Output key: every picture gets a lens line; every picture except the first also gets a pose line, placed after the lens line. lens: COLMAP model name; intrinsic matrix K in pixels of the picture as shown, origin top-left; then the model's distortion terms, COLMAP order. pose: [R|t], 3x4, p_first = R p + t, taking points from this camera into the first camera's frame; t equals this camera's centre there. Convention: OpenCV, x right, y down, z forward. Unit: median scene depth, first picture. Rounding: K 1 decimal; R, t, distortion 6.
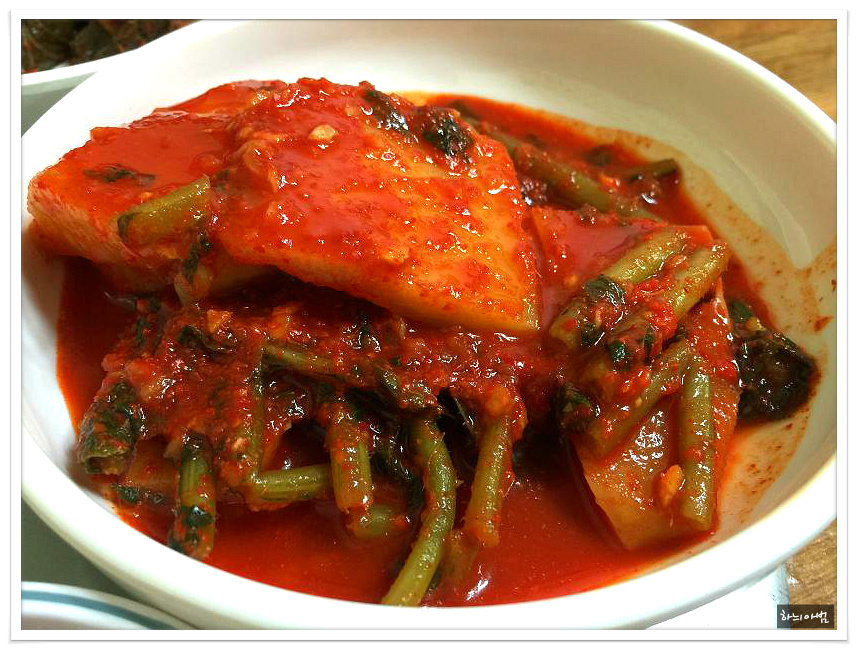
lens RADIAL K [[700.6, 0, 430.5], [0, 700.6, 348.7], [0, 0, 1]] dist [0.032672, -0.088239]
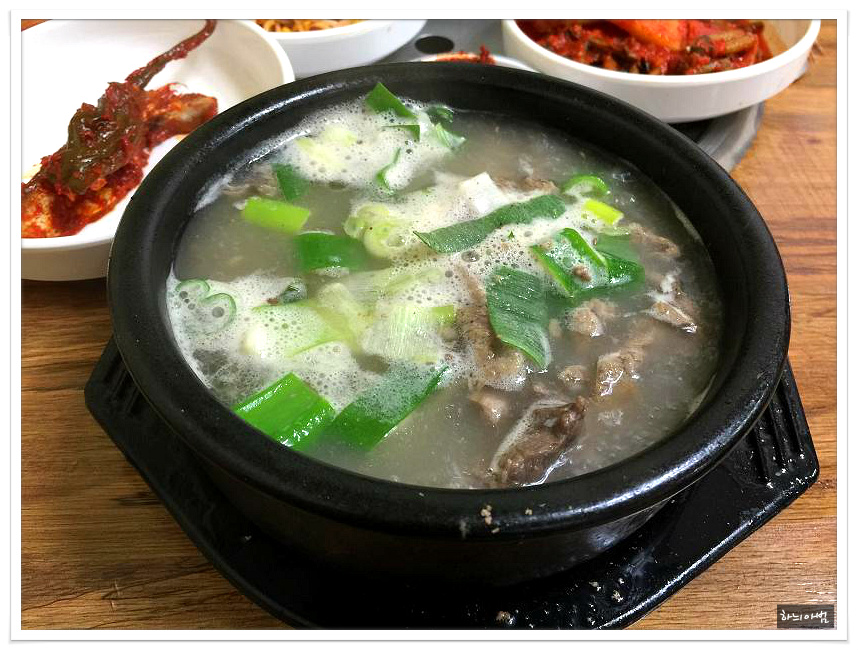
lens RADIAL K [[700.6, 0, 430.5], [0, 700.6, 348.7], [0, 0, 1]] dist [0.032672, -0.088239]
pose [[0.934389, 0.223701, -0.277262, 0.261291], [-0.221414, 0.974361, 0.039960, 1.252102], [0.279092, 0.024052, 0.959963, -2.013819]]
